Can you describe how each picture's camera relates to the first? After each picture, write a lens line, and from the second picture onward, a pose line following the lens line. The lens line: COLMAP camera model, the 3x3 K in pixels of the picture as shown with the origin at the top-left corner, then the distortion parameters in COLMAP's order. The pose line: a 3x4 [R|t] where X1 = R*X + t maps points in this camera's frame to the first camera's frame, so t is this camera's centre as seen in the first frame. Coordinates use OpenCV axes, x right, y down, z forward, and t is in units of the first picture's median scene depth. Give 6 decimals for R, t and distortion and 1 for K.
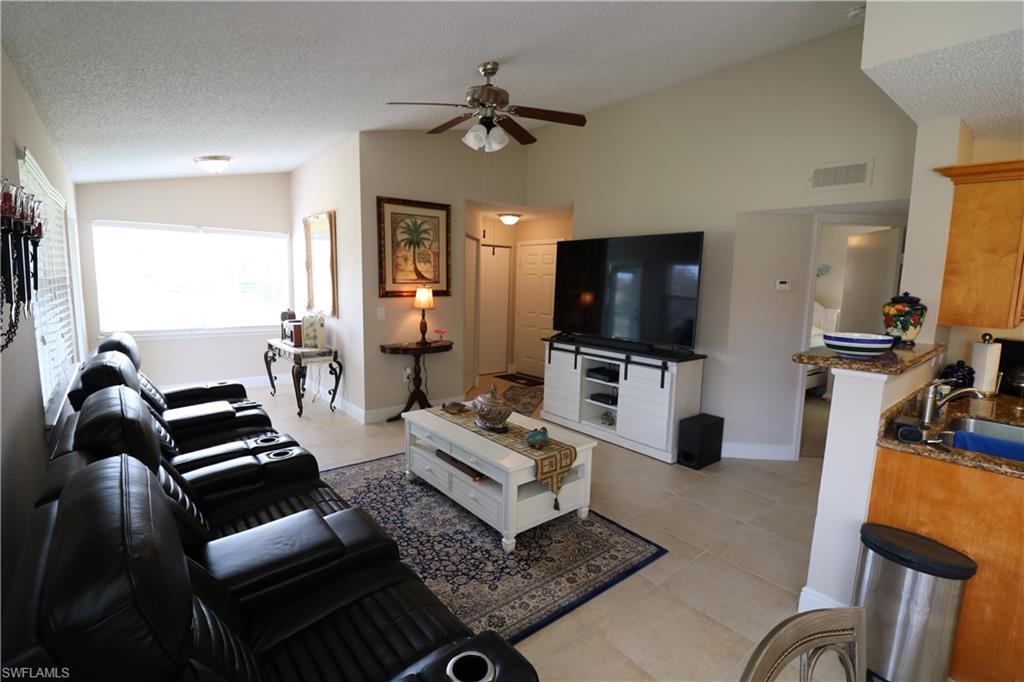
lens RADIAL K [[478.3, 0, 511.9], [0, 478.3, 343.7], [0, 0, 1]] dist [-0.005406, -0.004177]
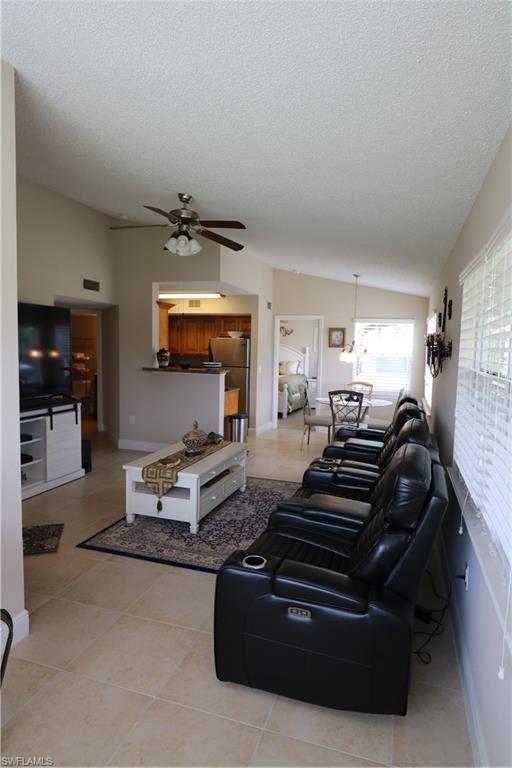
lens RADIAL K [[461.5, 0, 261.1], [0, 461.5, 383.5], [0, 0, 1]] dist [0.005892, 0.000955]
pose [[-0.548622, -0.104190, 0.829553, -0.811898], [0.076057, 0.981871, 0.173620, -0.160538], [-0.832604, 0.158345, -0.530752, 0.982569]]
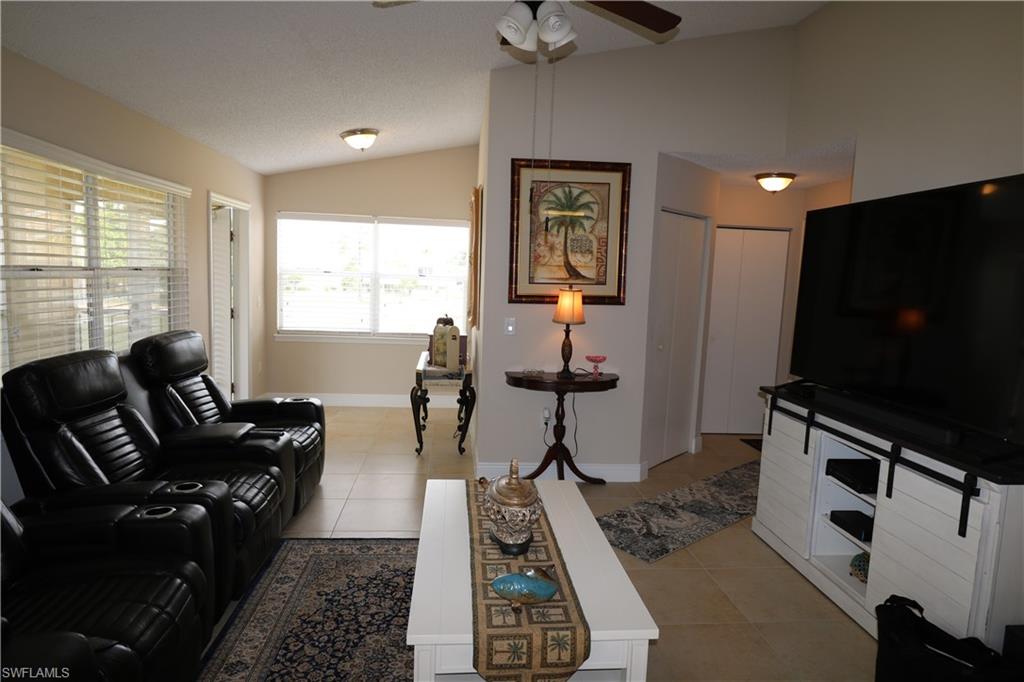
lens RADIAL K [[615.4, 0, 512.1], [0, 615.4, 342.0], [0, 0, 1]] dist [0.005892, 0.000955]
pose [[0.830365, 0.068843, -0.552951, 0.218220], [-0.091357, 0.995730, -0.013221, -0.027878], [0.549680, 0.061495, 0.833109, 0.249098]]
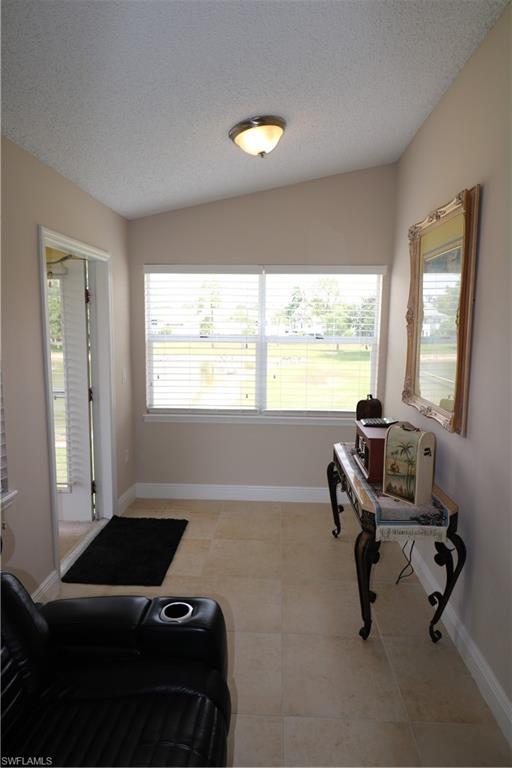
lens RADIAL K [[461.5, 0, 258.4], [0, 461.5, 387.2], [0, 0, 1]] dist [0.005892, 0.000955]
pose [[0.742466, 0.074803, -0.665694, -0.238684], [-0.080394, 0.996513, 0.022311, -0.097150], [0.665042, 0.036953, 0.745891, 0.587433]]
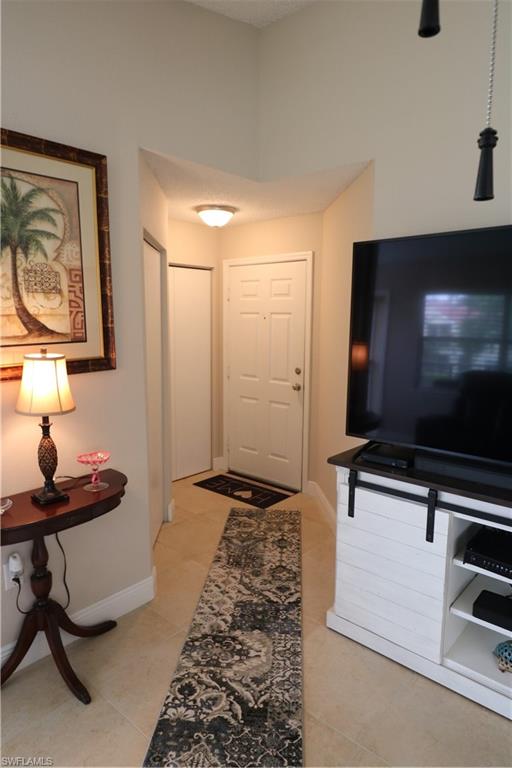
lens RADIAL K [[480.5, 0, 254.7], [0, 480.5, 383.4], [0, 0, 1]] dist [0.001507, -0.001709]
pose [[0.987000, -0.042064, 0.155120, -0.074958], [0.040615, 0.999097, 0.012500, -0.092530], [-0.155506, -0.006037, 0.987817, 0.577219]]
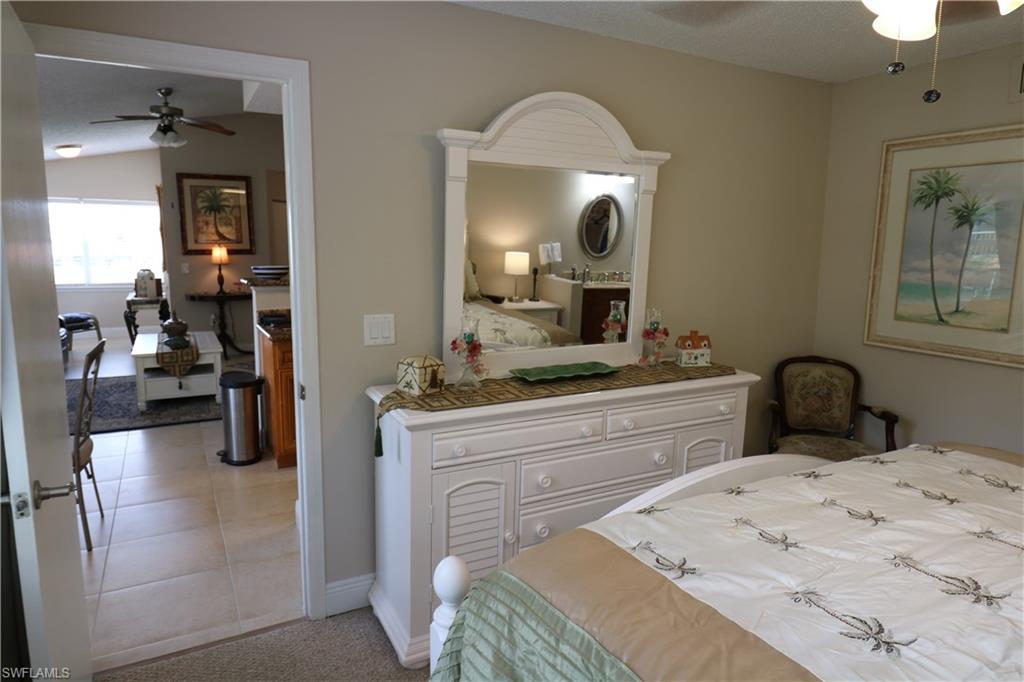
lens RADIAL K [[640.7, 0, 515.7], [0, 640.7, 337.8], [0, 0, 1]] dist [0.001507, -0.001709]
pose [[0.981969, 0.016307, -0.188338, 0.839815], [-0.014466, 0.999833, 0.011146, 0.081621], [0.188488, -0.008220, 0.982041, -0.437894]]
